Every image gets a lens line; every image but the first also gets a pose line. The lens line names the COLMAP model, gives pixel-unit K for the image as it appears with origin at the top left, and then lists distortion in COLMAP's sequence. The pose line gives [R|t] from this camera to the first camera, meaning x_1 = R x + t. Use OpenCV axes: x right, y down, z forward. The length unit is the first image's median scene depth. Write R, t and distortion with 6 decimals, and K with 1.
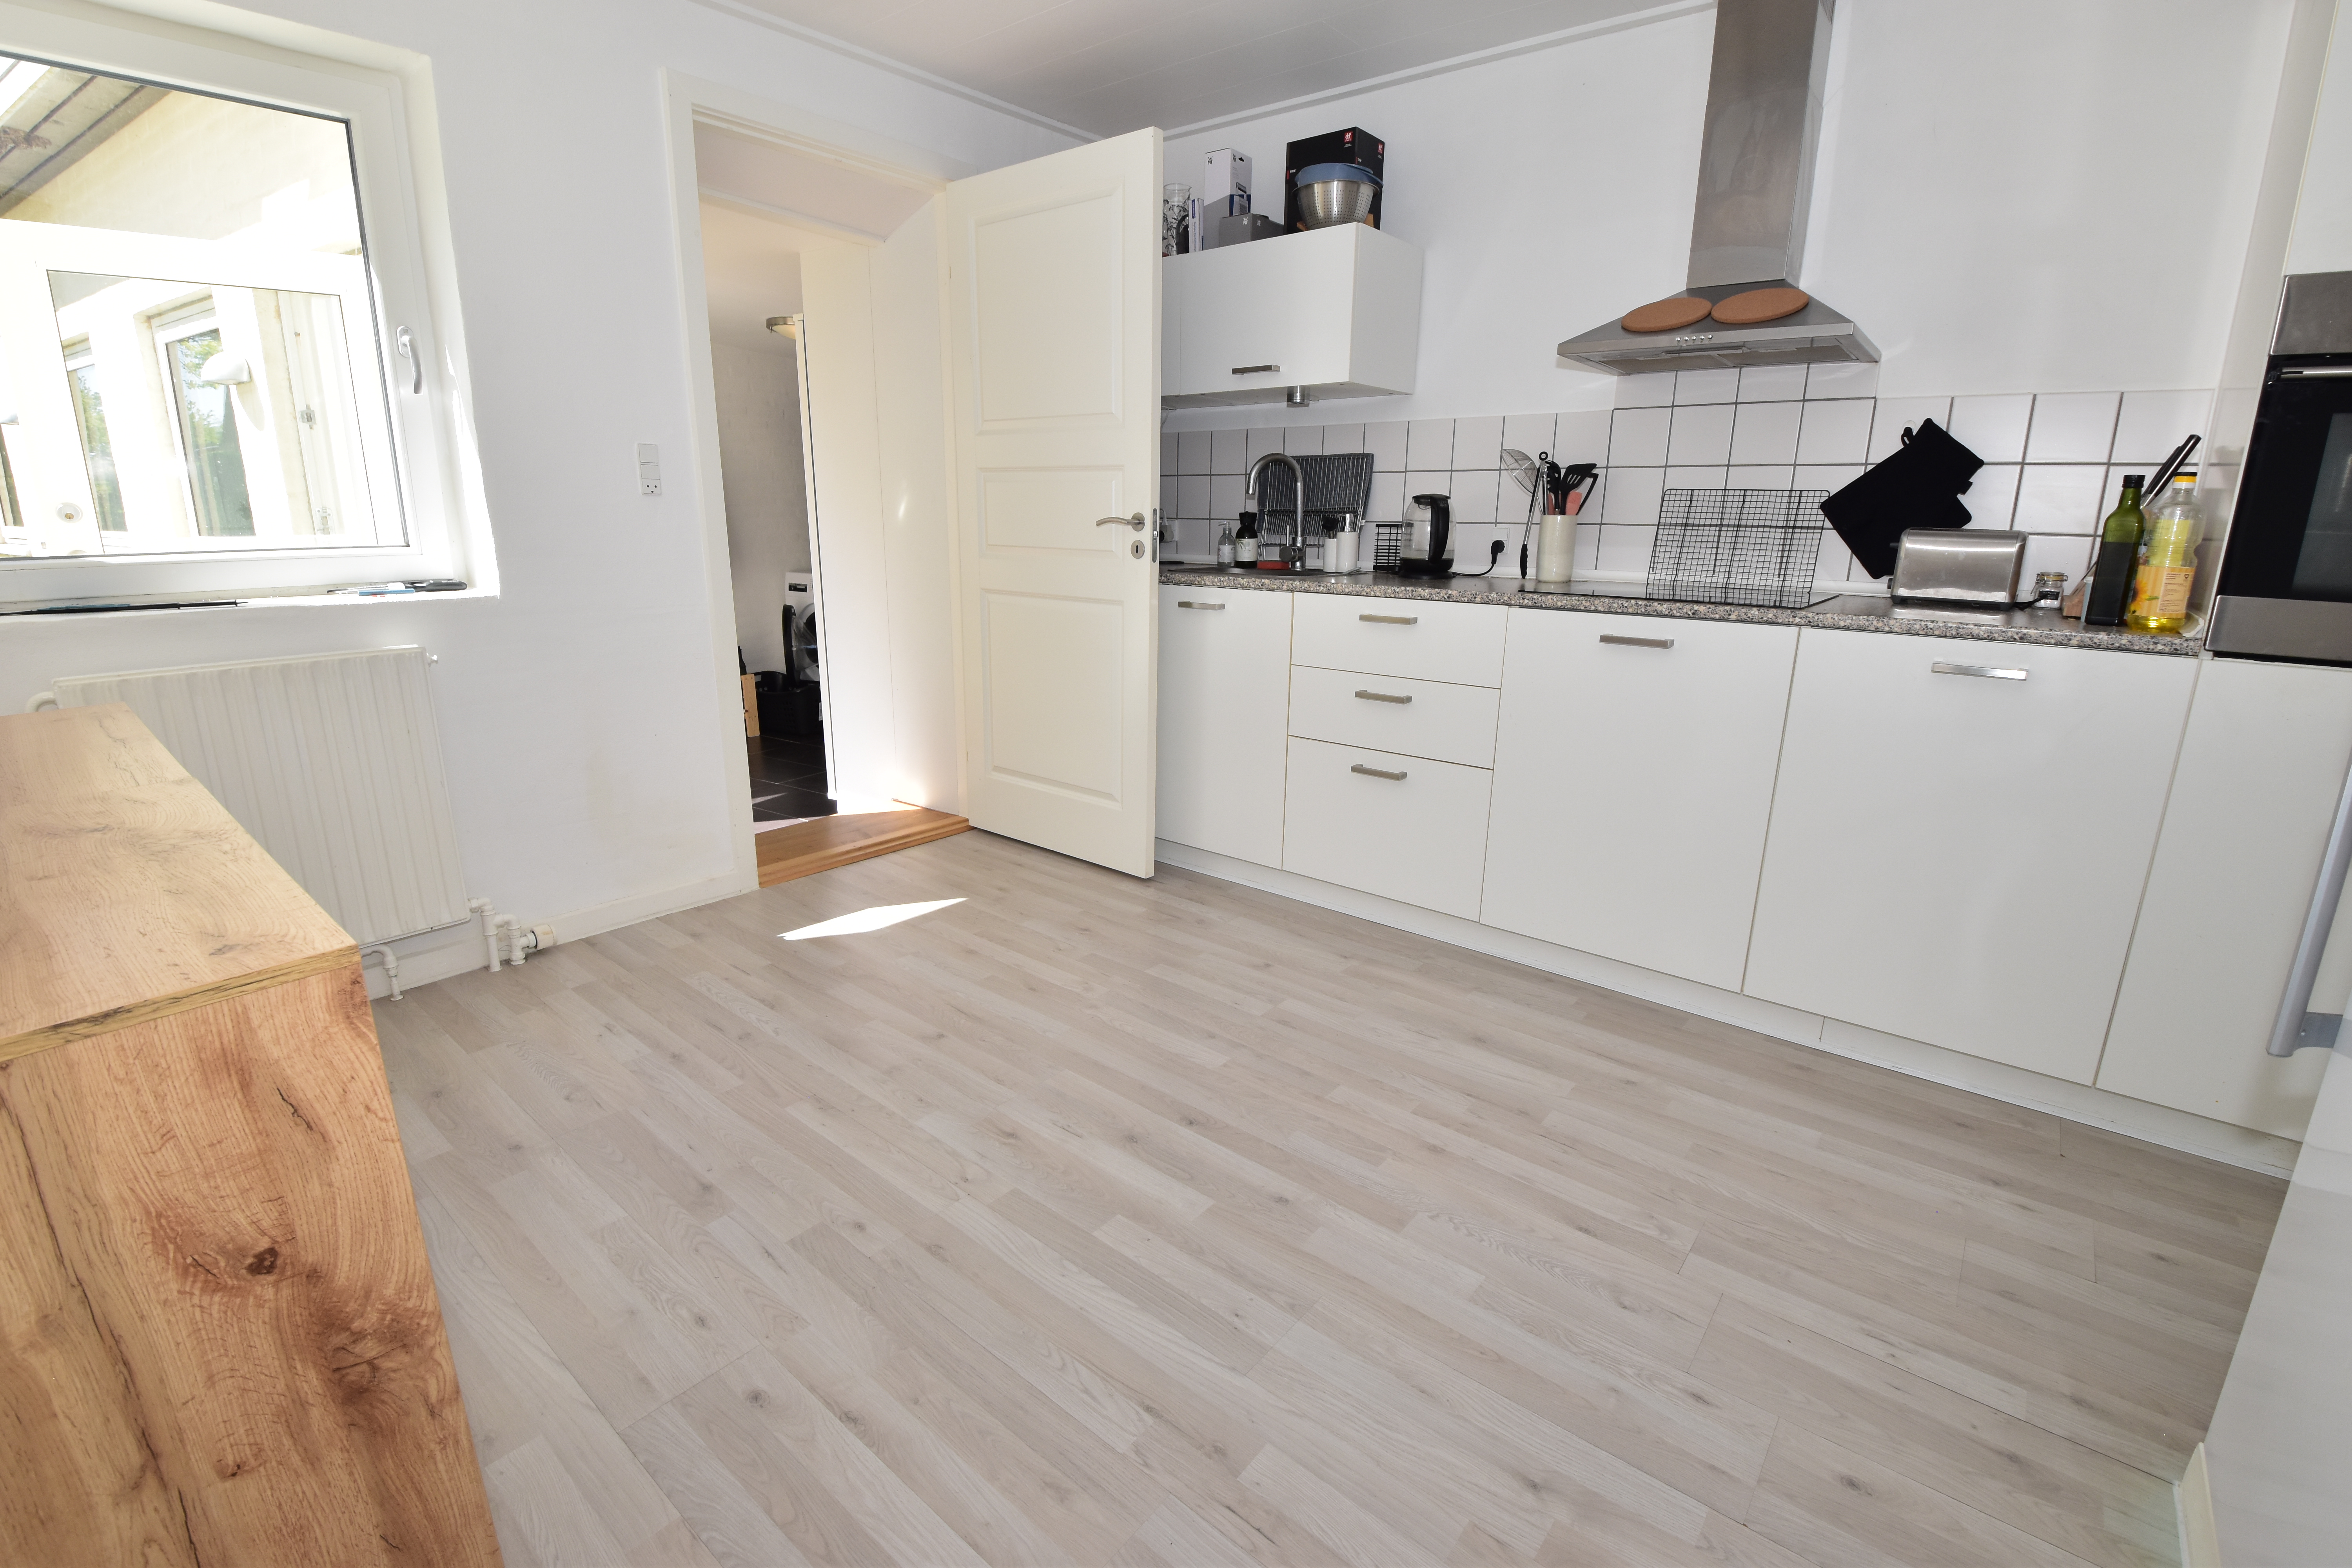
lens RADIAL K [[1039.1, 0, 1168.1], [0, 1039.1, 775.5], [0, 0, 1]] dist [0.011400, -0.024503]
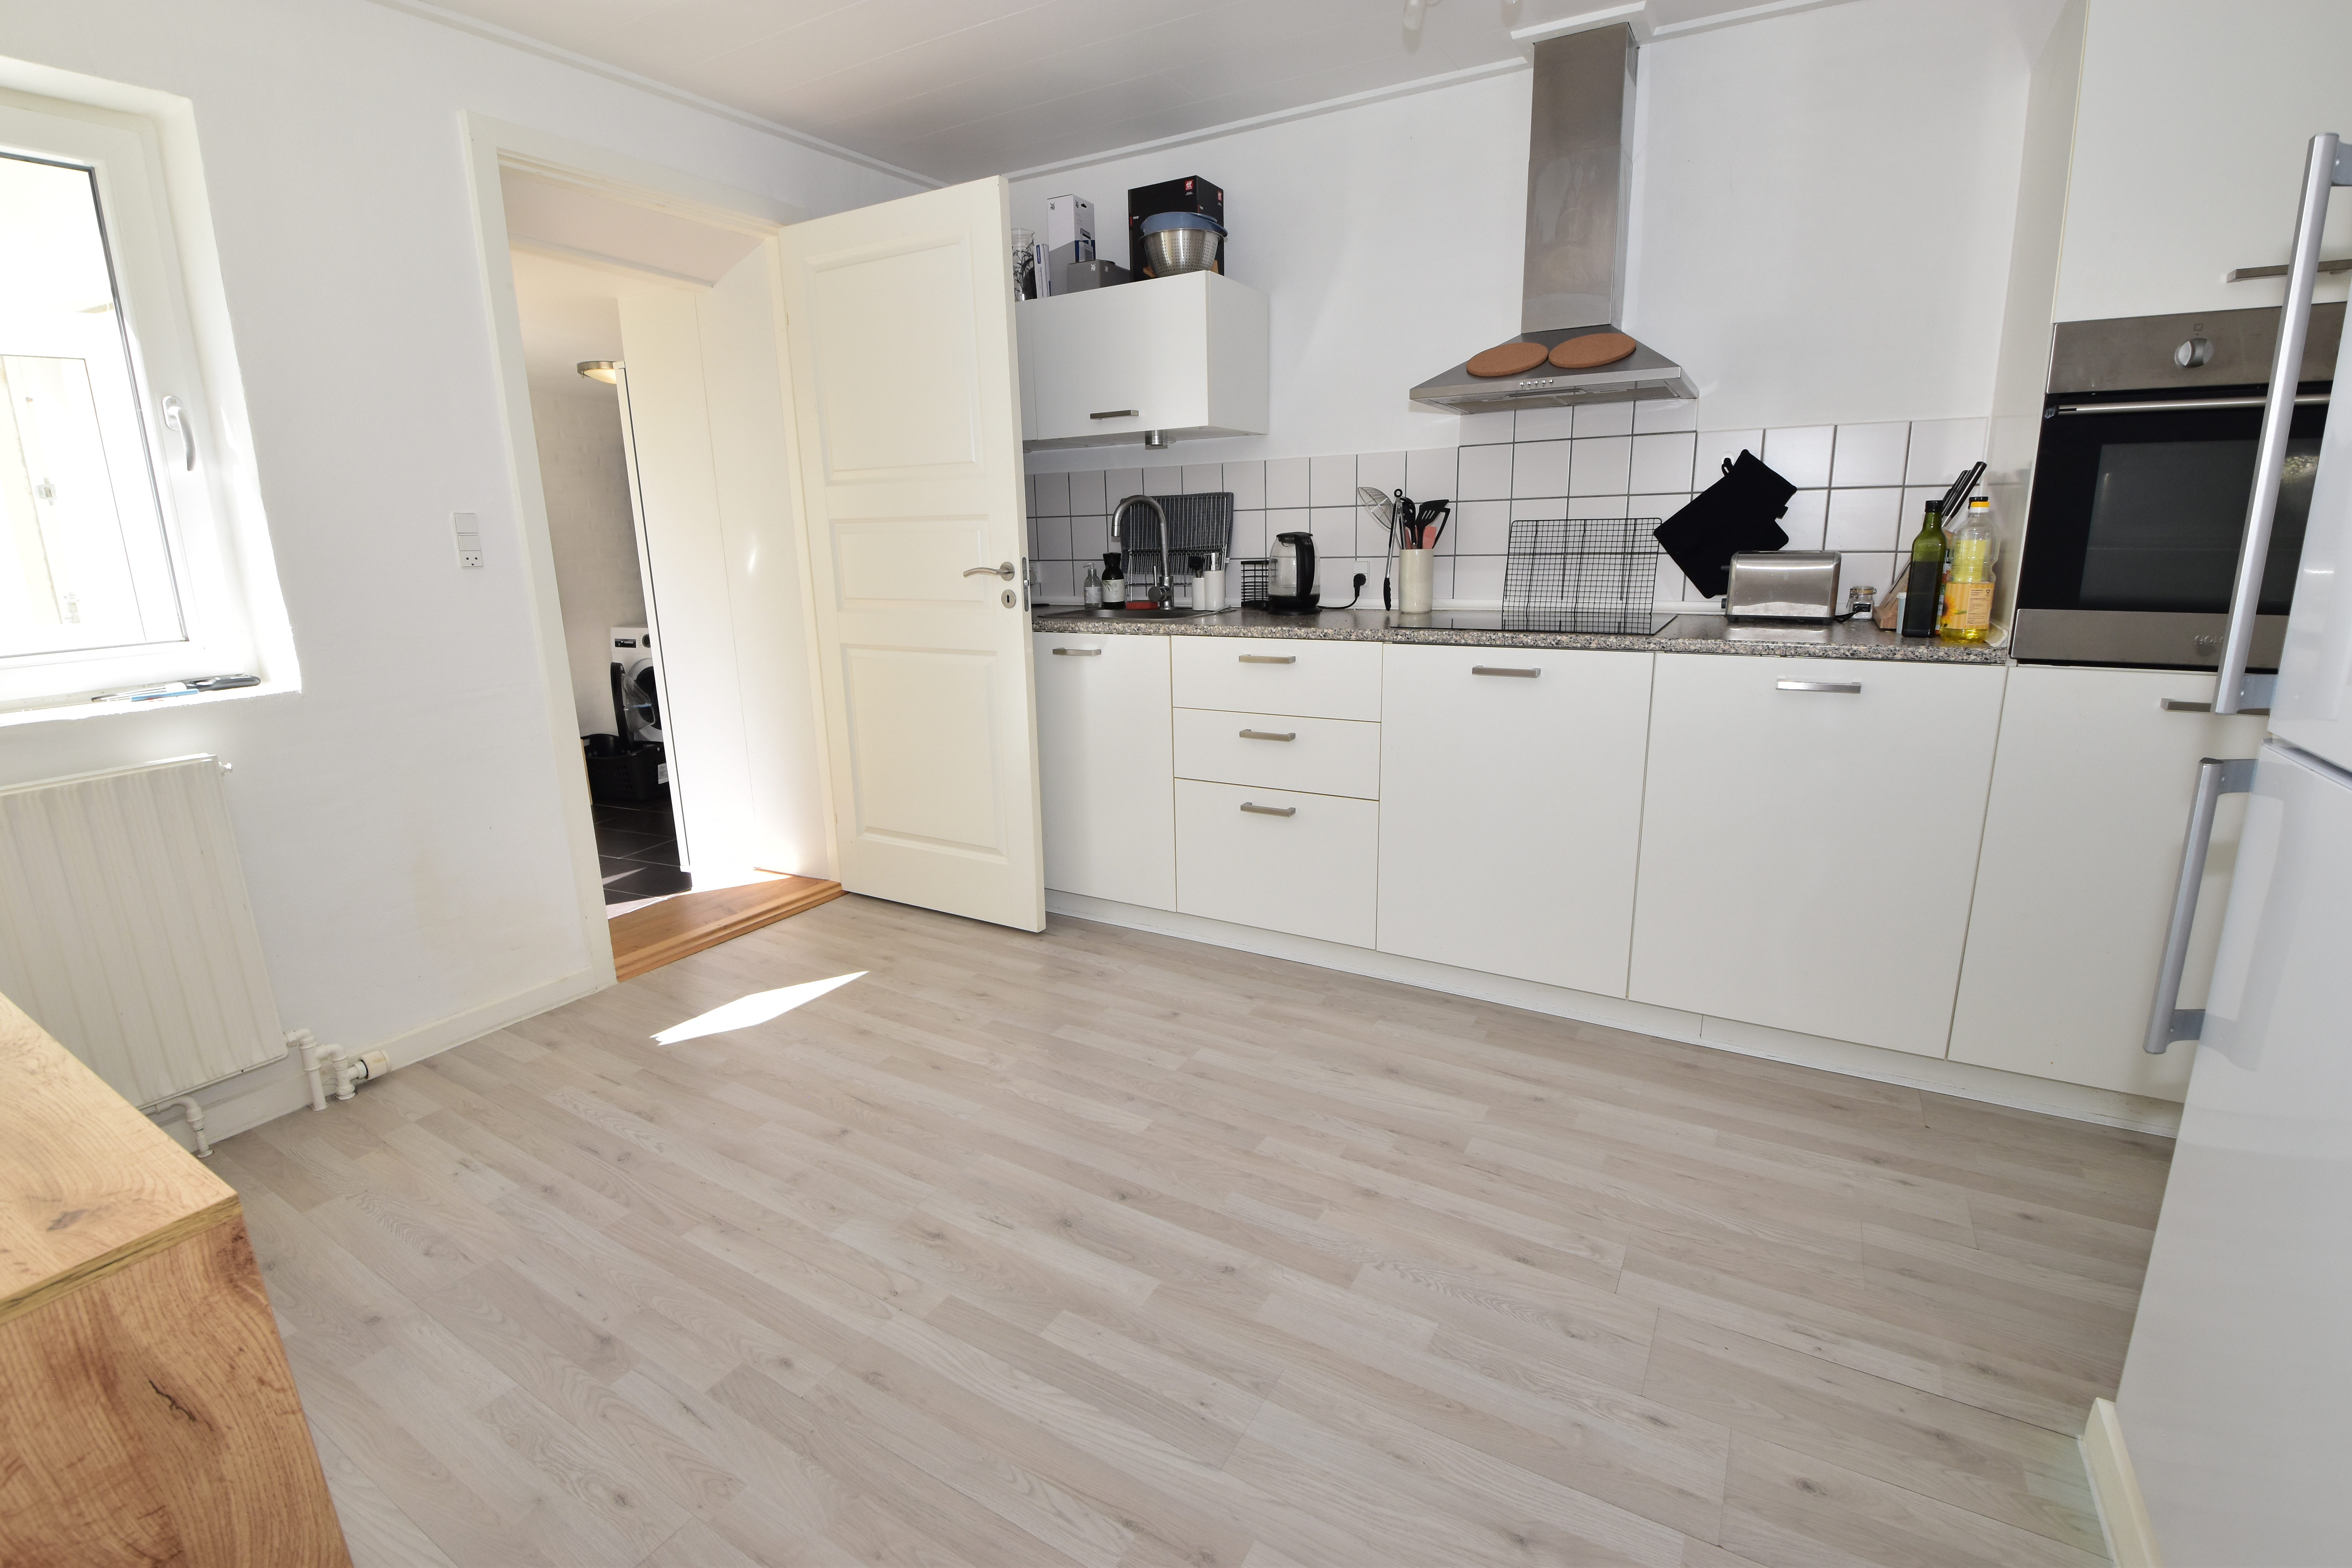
lens RADIAL K [[1042.3, 0, 1165.2], [0, 1042.3, 770.4], [0, 0, 1]] dist [-0.000783, -0.014905]
pose [[0.987607, -0.069952, 0.140497, -0.046031], [0.073231, 0.997147, -0.018303, -0.040245], [-0.138815, 0.028365, 0.989912, 0.020393]]
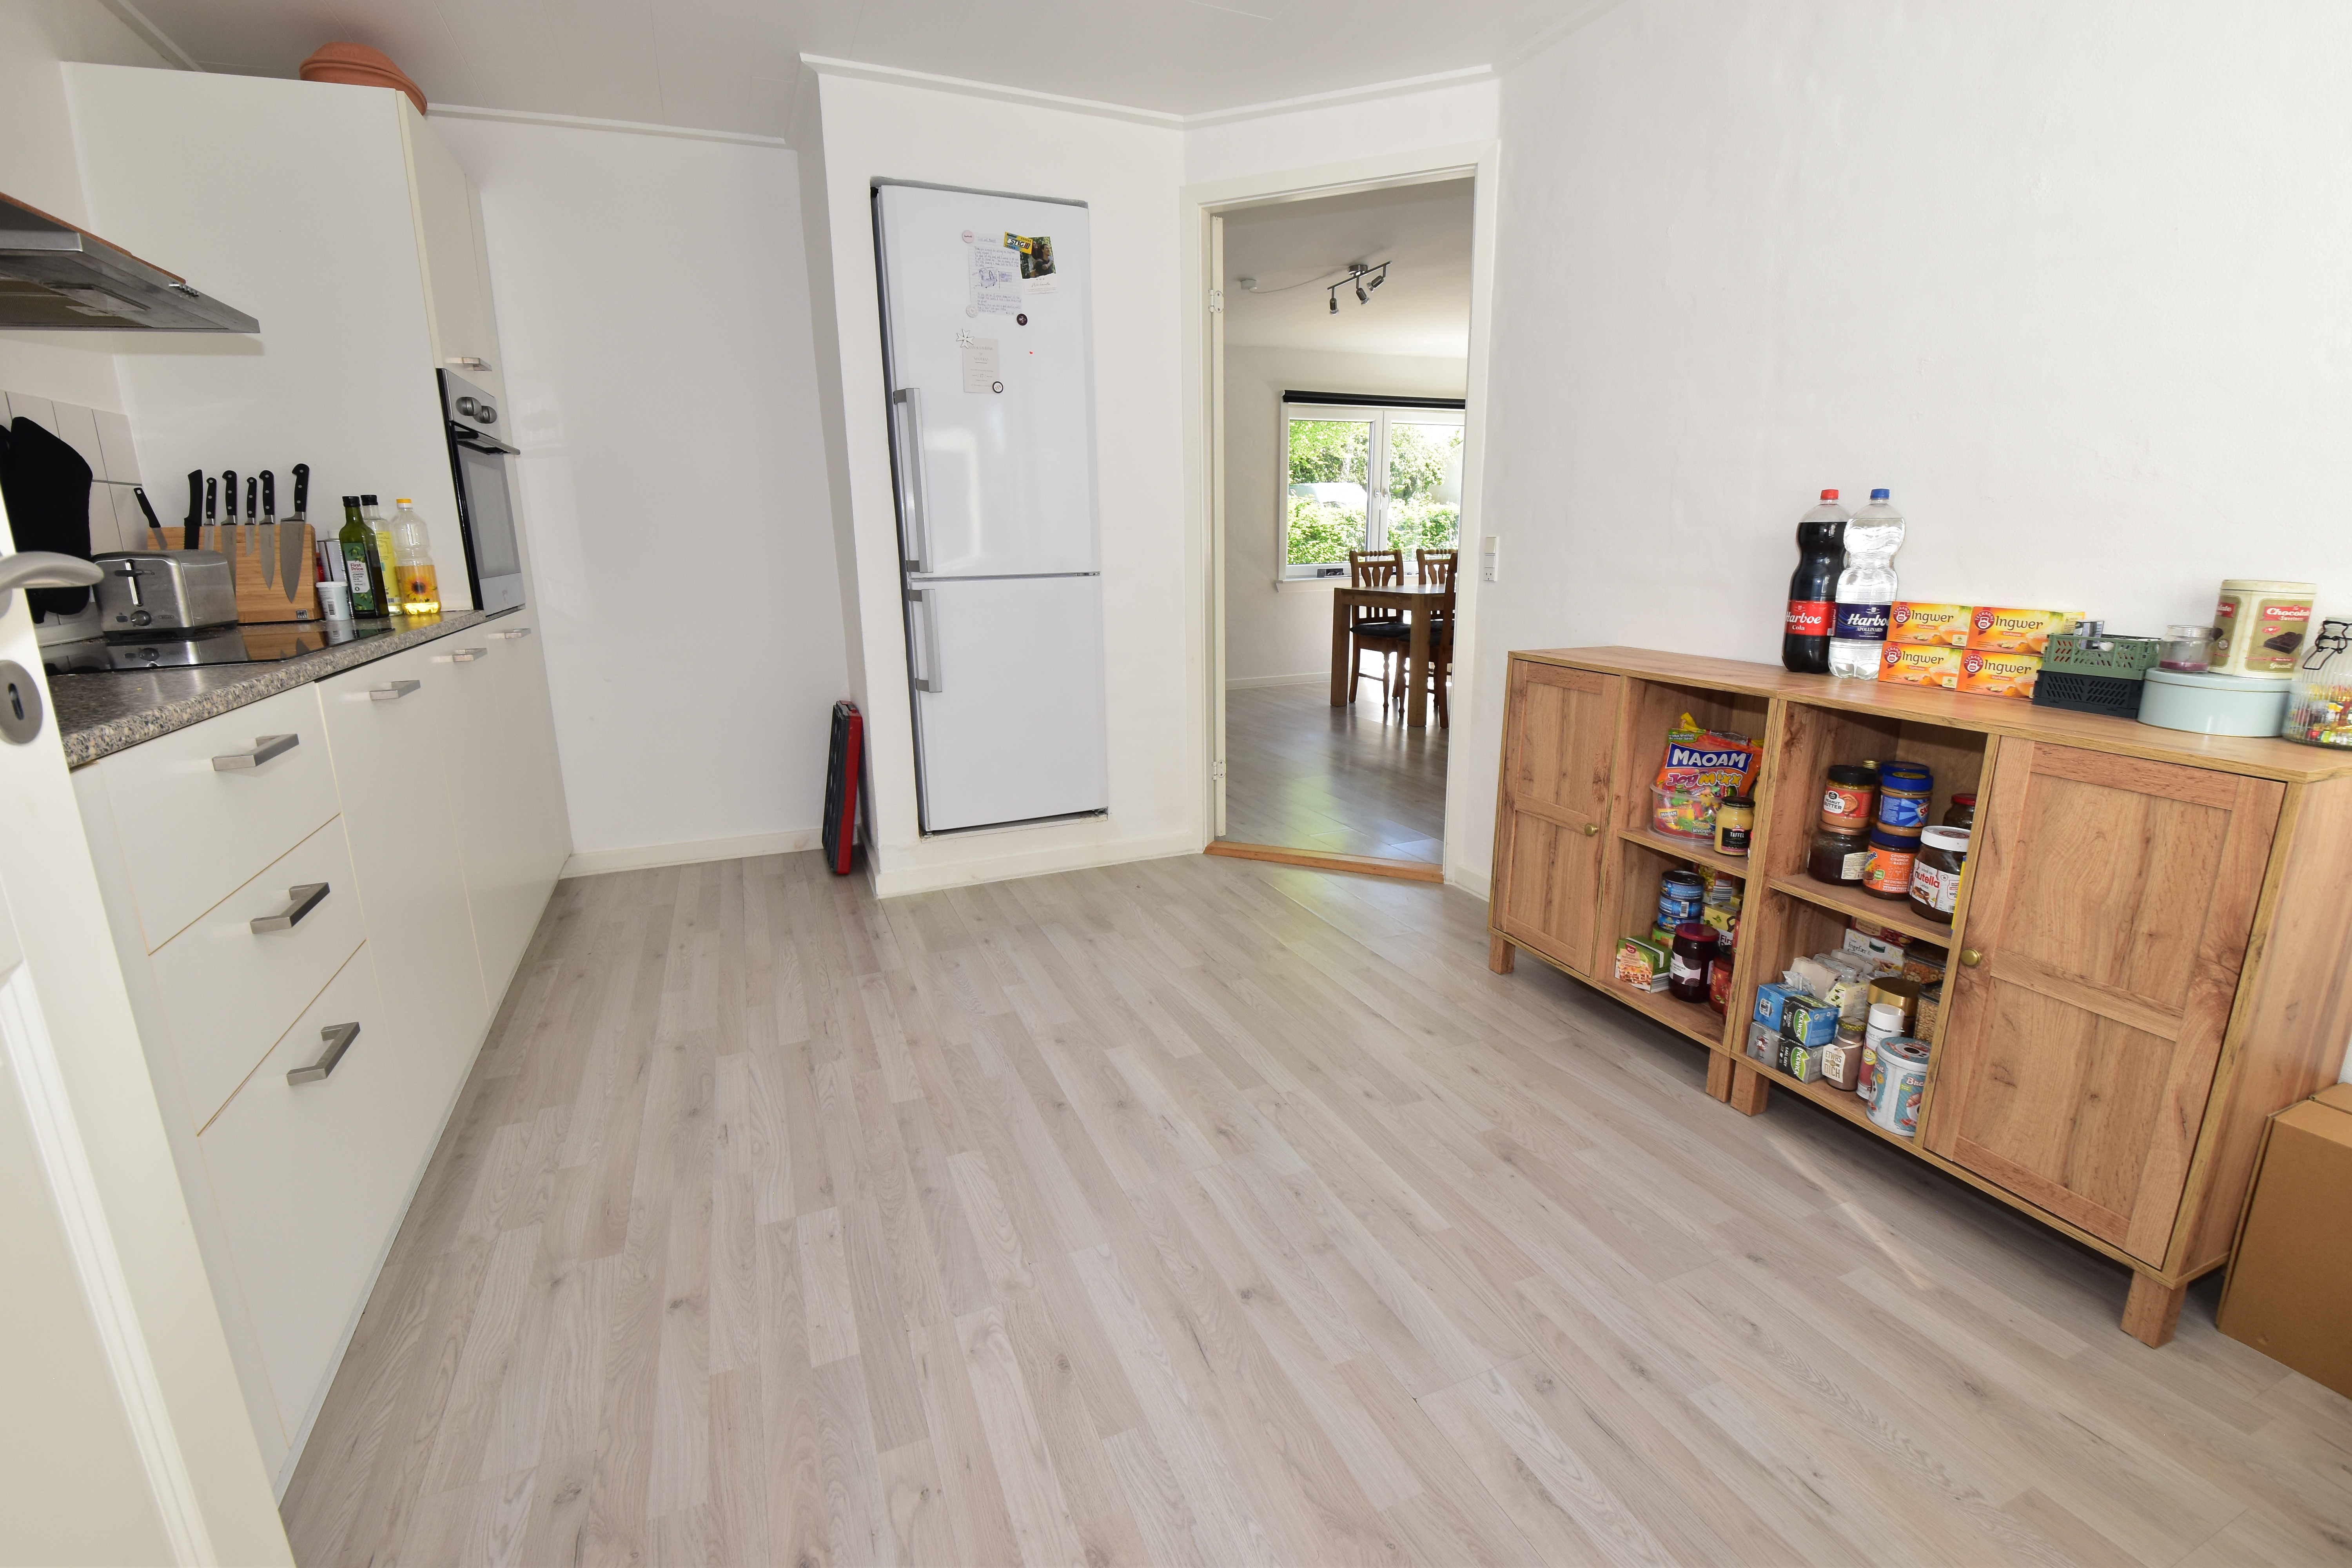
lens RADIAL K [[1039.1, 0, 1168.1], [0, 1039.1, 775.5], [0, 0, 1]] dist [0.011400, -0.024503]
pose [[-0.886820, -0.106027, 0.449786, -0.490038], [0.118813, 0.888288, 0.443653, -0.397694], [-0.446579, 0.446881, -0.775154, 1.544117]]
